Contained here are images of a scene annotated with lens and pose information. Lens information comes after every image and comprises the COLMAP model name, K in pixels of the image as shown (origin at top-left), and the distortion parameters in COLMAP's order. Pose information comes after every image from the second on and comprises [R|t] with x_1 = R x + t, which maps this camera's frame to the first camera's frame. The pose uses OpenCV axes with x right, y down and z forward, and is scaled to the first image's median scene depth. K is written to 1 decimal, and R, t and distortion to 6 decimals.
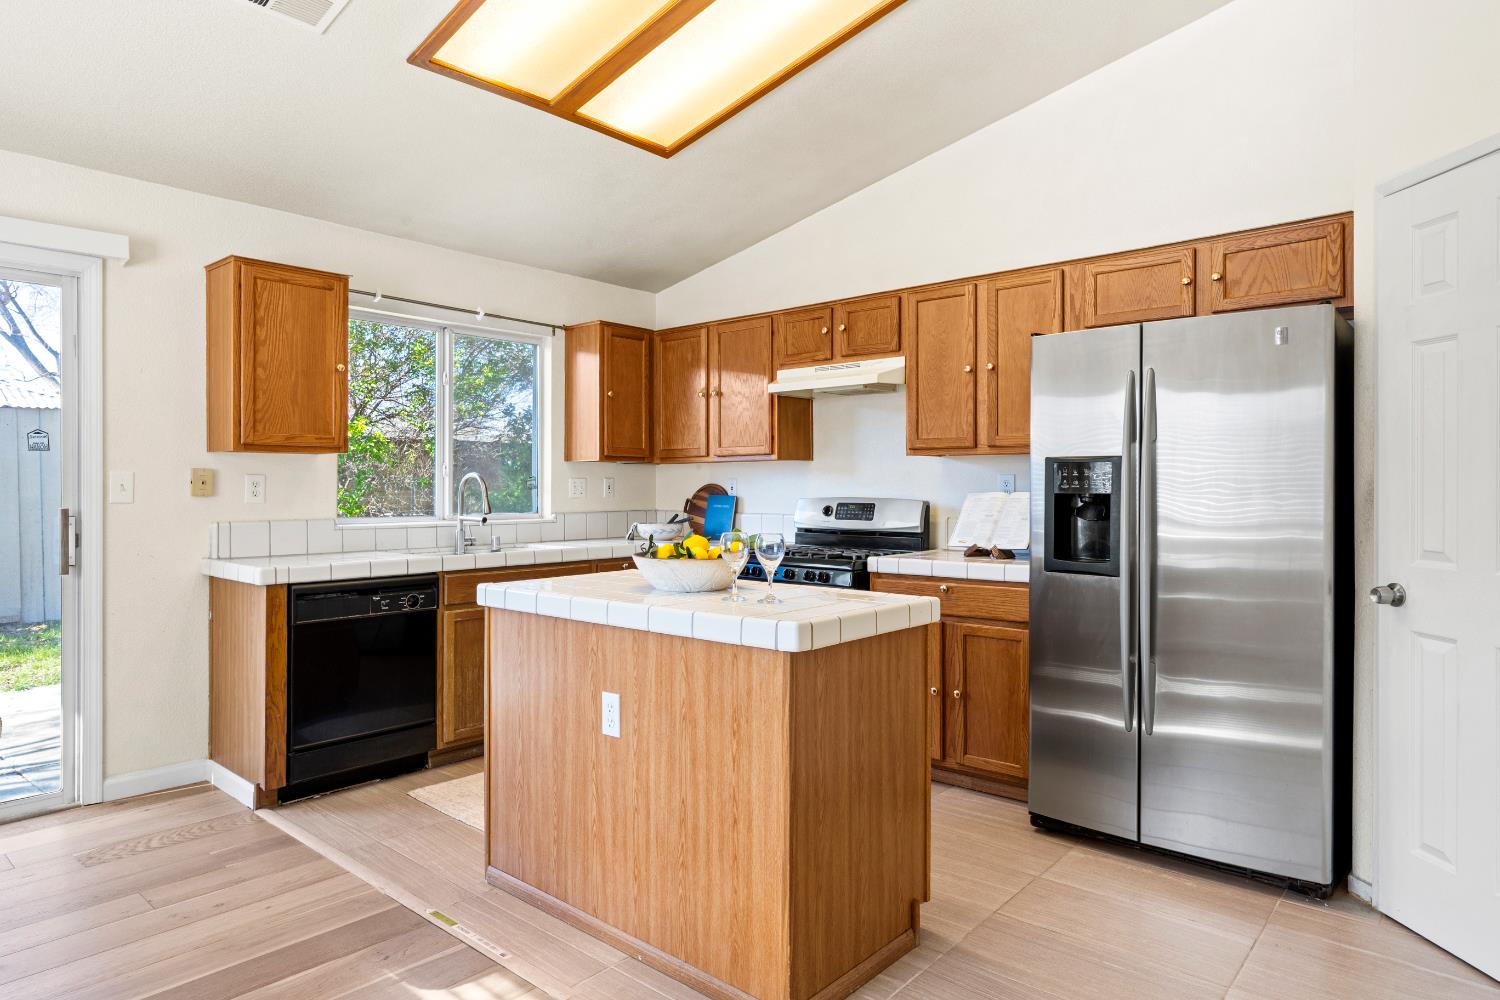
lens RADIAL K [[884.6, 0, 743.7], [0, 884.6, 491.6], [0, 0, 1]] dist [-0.003358, -0.002605]
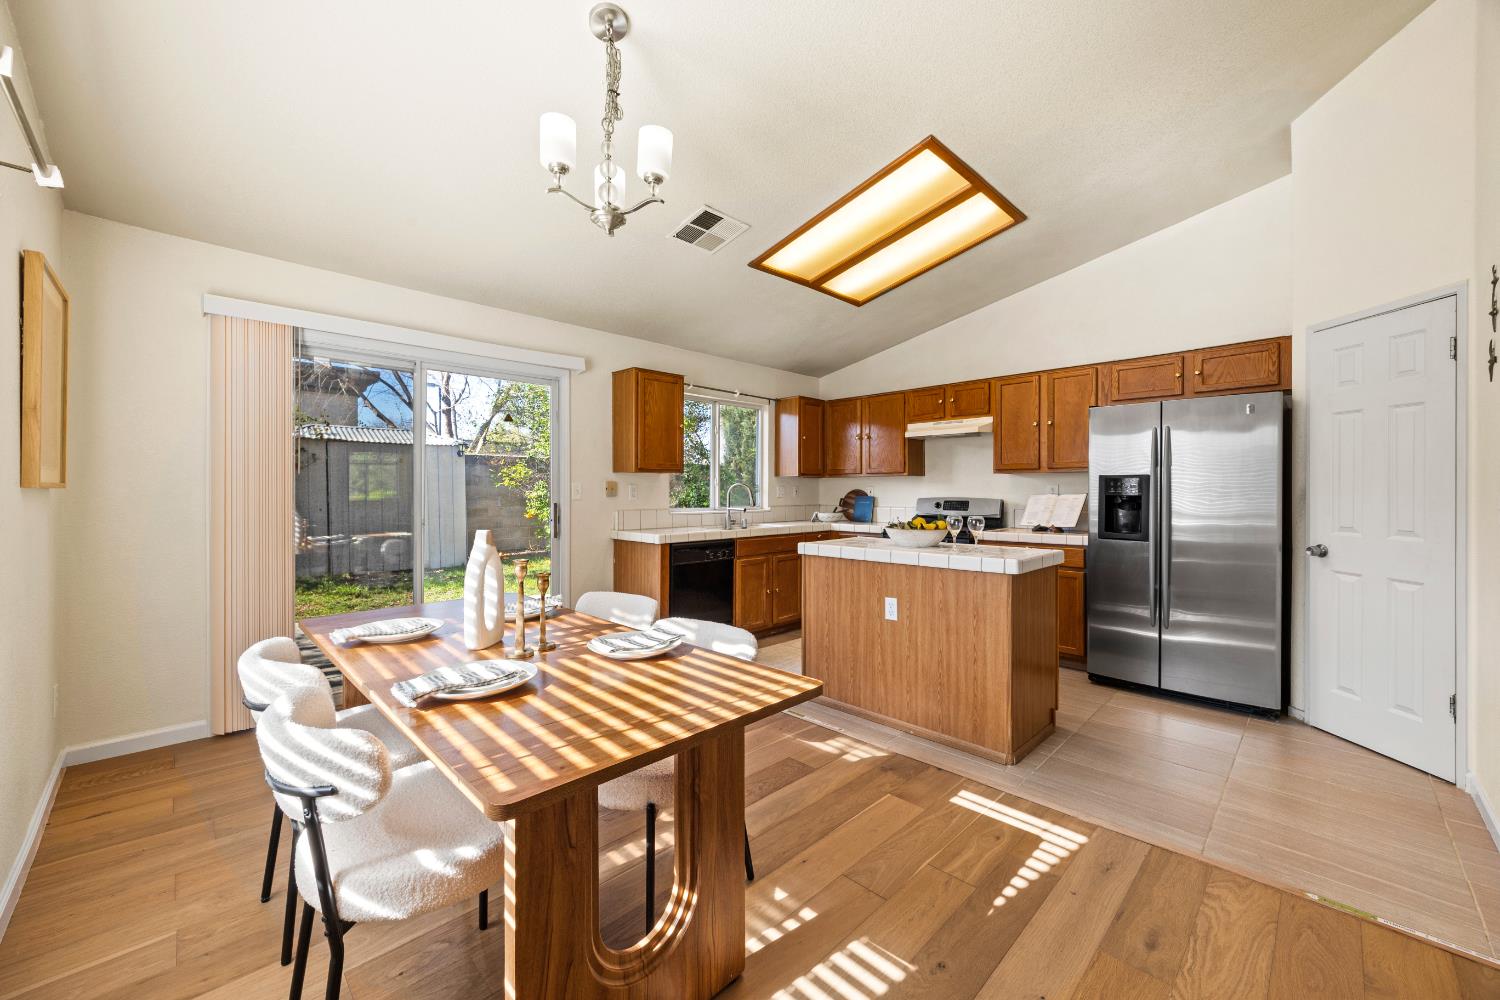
lens RADIAL K [[575.7, 0, 745.9], [0, 575.7, 494.1], [0, 0, 1]] dist [-0.002221, 0.000018]
pose [[0.997230, 0.000936, -0.074370, -0.247497], [-0.000875, 0.999999, 0.000854, -0.000619], [0.074370, -0.000787, 0.997230, -0.189251]]
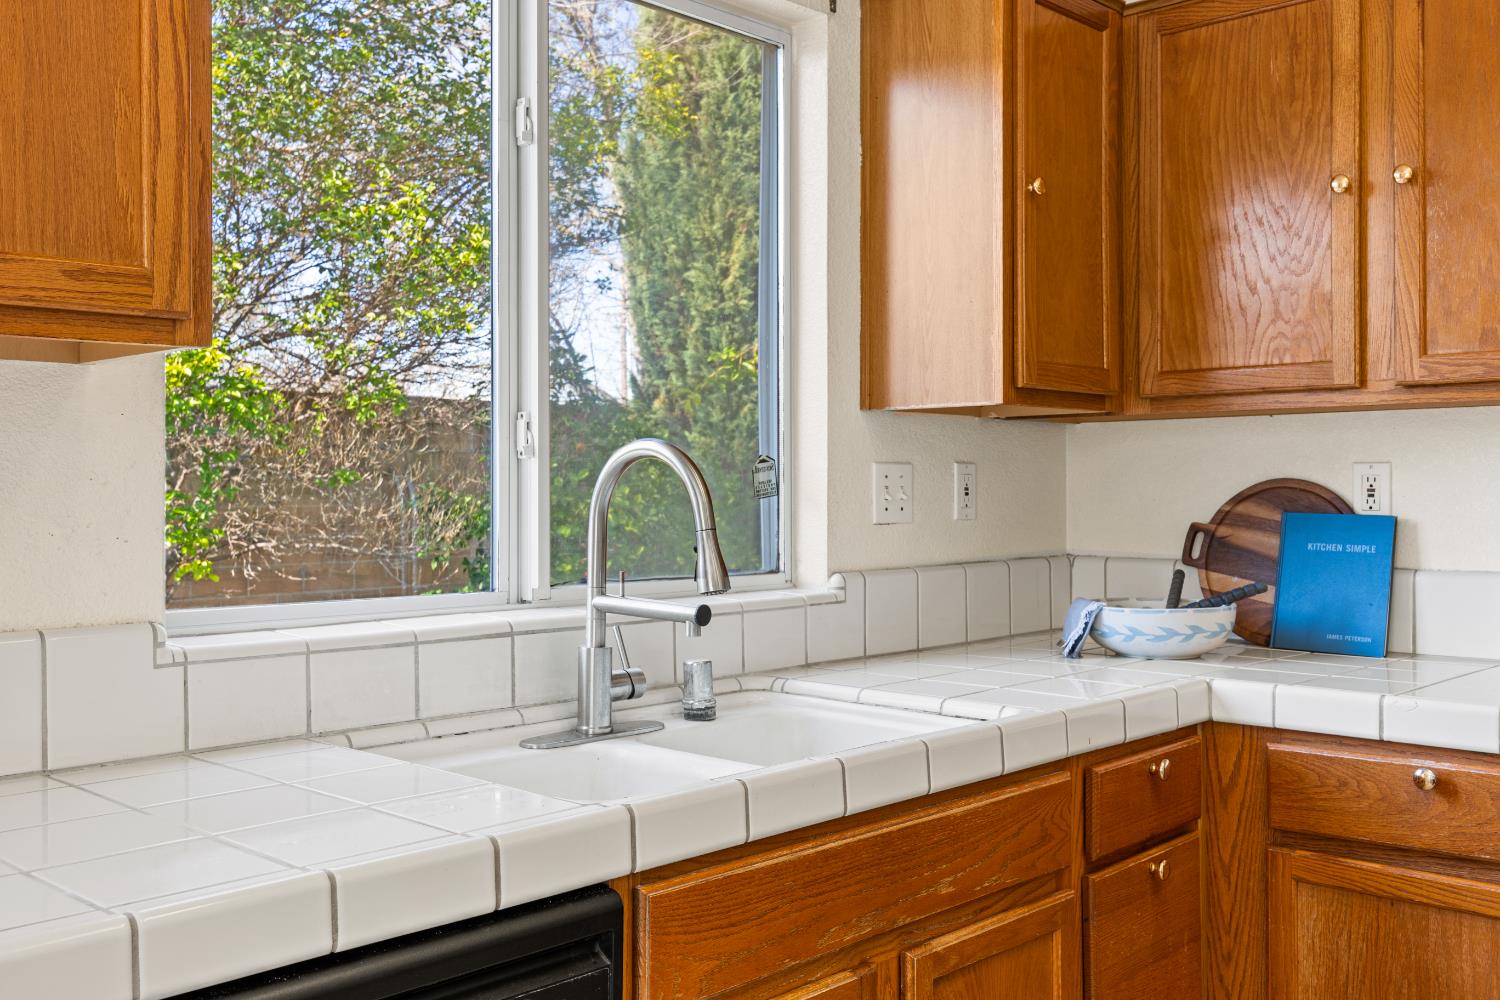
lens RADIAL K [[1426.1, 0, 750.5], [0, 1426.1, 495.6], [0, 0, 1]] dist [0.019825, 0.000000]
pose [[0.999233, -0.003872, -0.038958, -0.315565], [0.003953, 0.999990, 0.002010, -0.006148], [0.038950, -0.002162, 0.999239, 0.682455]]
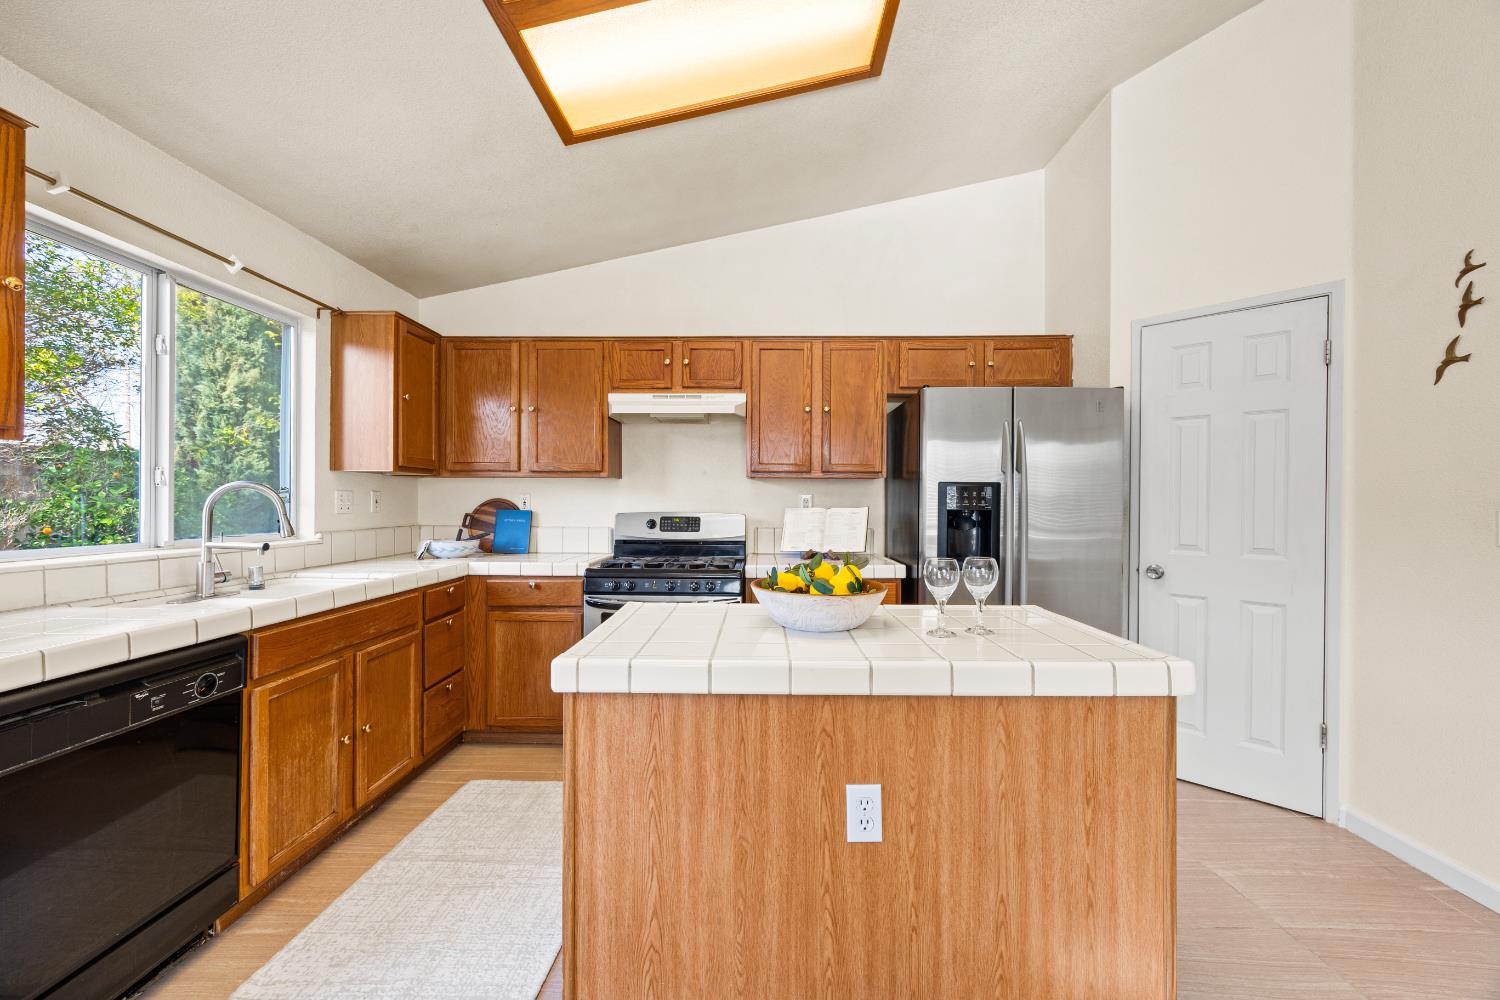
lens RADIAL K [[575.7, 0, 752.3], [0, 575.7, 503.0], [0, 0, 1]] dist [-0.002221, 0.000018]
pose [[0.763359, 0.001988, 0.645971, -0.353608], [-0.002680, 0.999996, 0.000090, -0.006087], [-0.645969, -0.001800, 0.763362, 0.456127]]
